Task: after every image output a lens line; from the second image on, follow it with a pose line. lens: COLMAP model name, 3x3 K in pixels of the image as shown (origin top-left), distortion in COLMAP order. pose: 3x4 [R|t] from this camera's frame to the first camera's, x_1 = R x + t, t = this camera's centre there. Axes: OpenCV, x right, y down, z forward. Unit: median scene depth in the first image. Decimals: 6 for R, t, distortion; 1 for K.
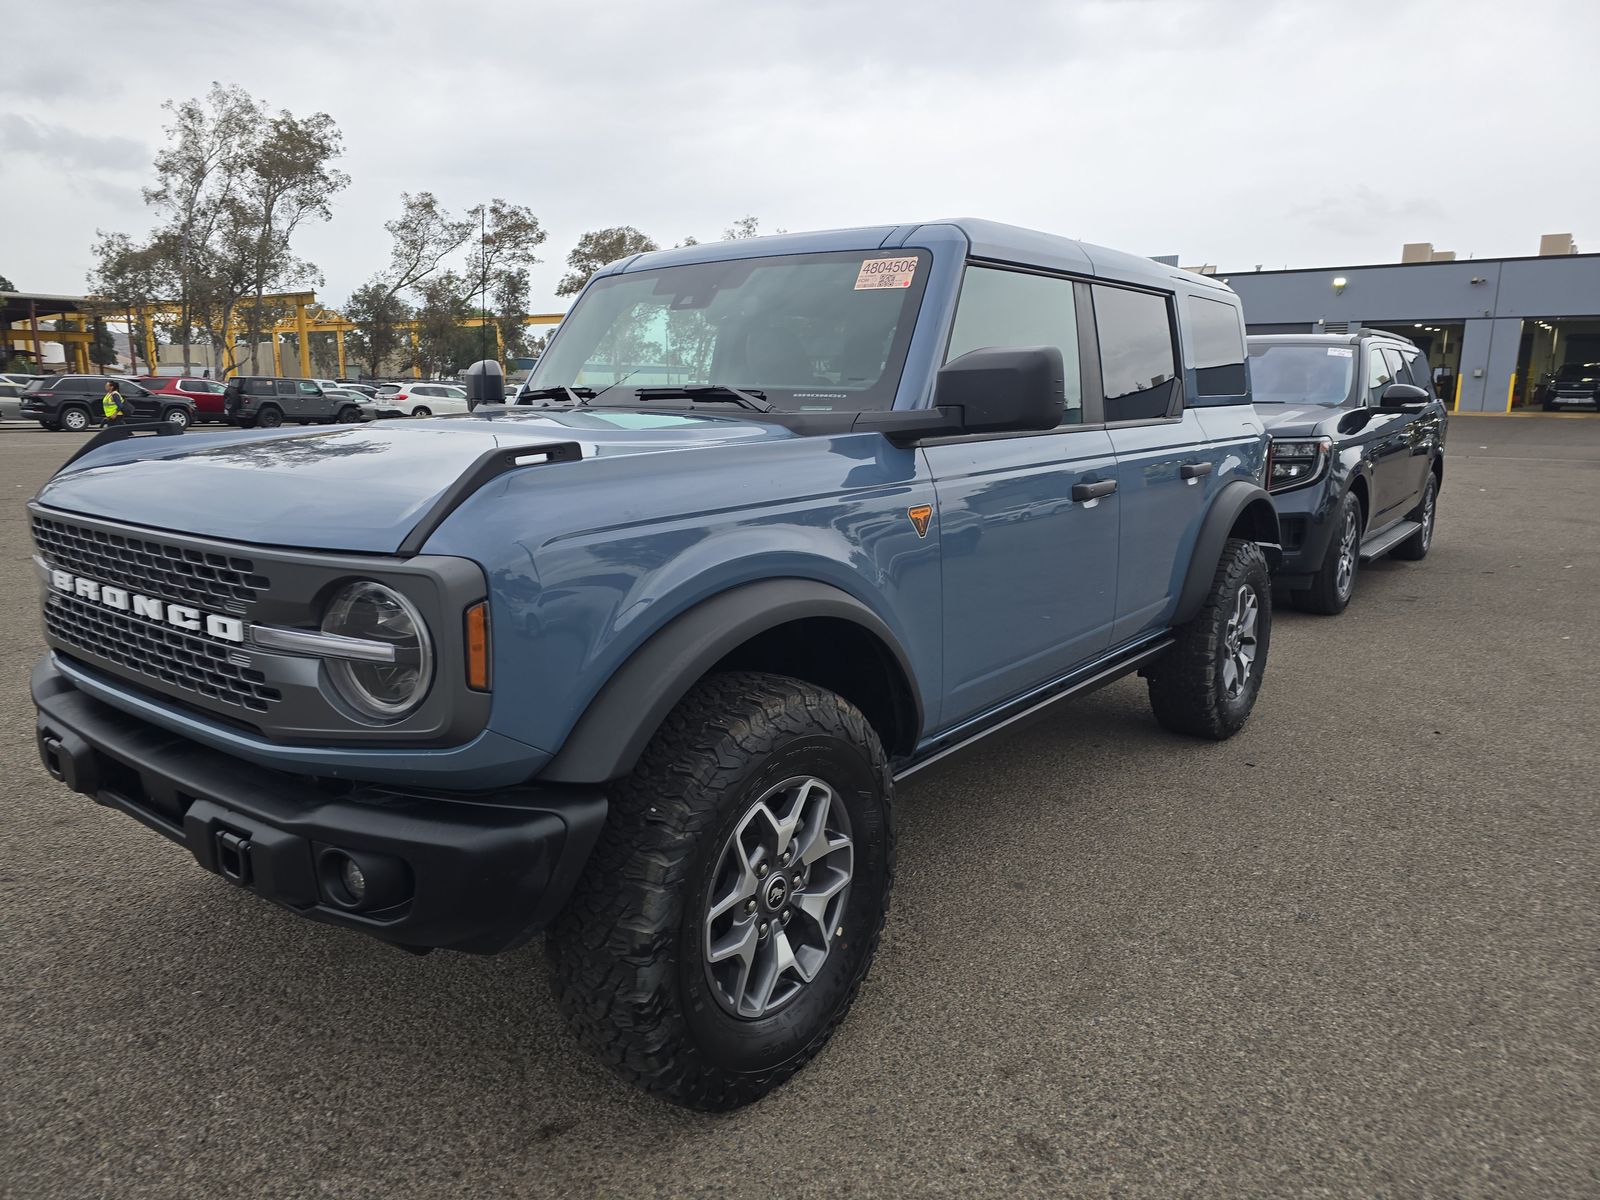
lens RADIAL K [[1074.4, 0, 800.0], [0, 1074.4, 600.0], [0, 0, 1]] dist [0.000356, -0.000380]
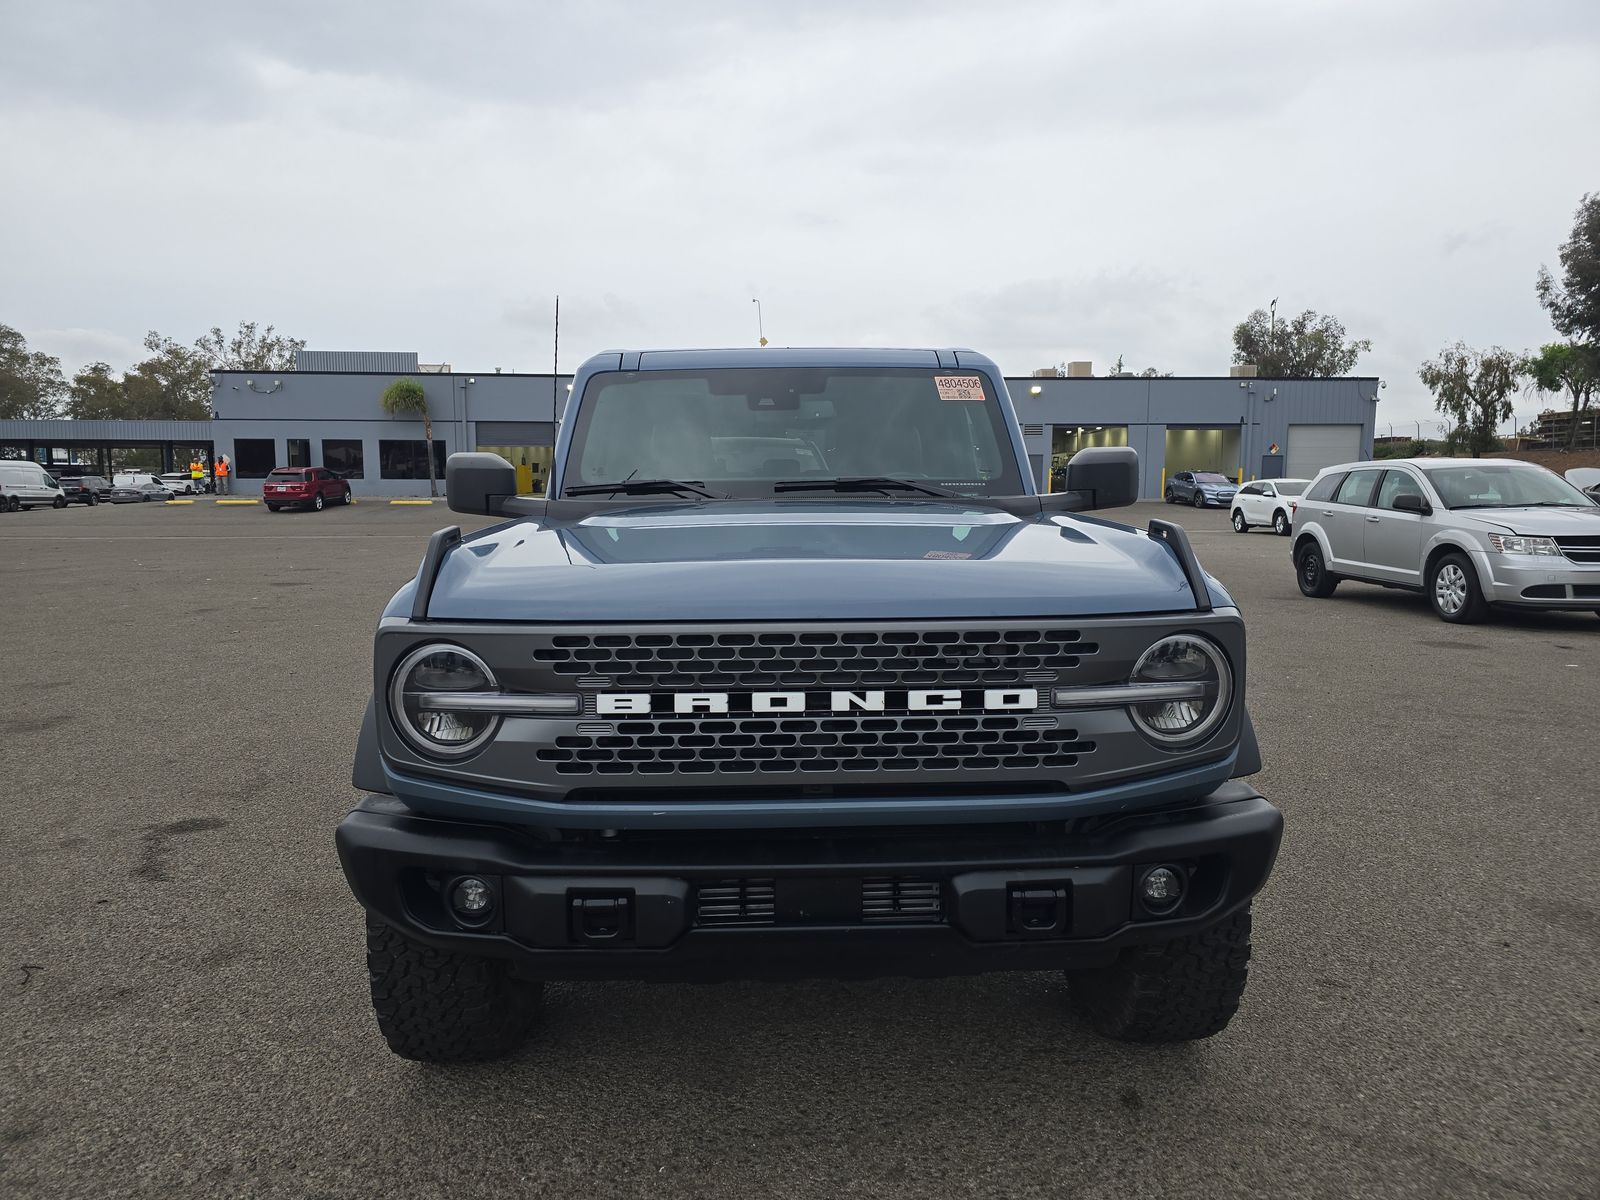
lens RADIAL K [[1074.4, 0, 800.0], [0, 1074.4, 600.0], [0, 0, 1]] dist [0.000356, -0.000380]
pose [[0.768915, -0.077367, 0.634653, -0.866600], [0.130812, 0.990689, -0.037716, -0.037838], [-0.625826, 0.112021, 0.771876, 0.181314]]
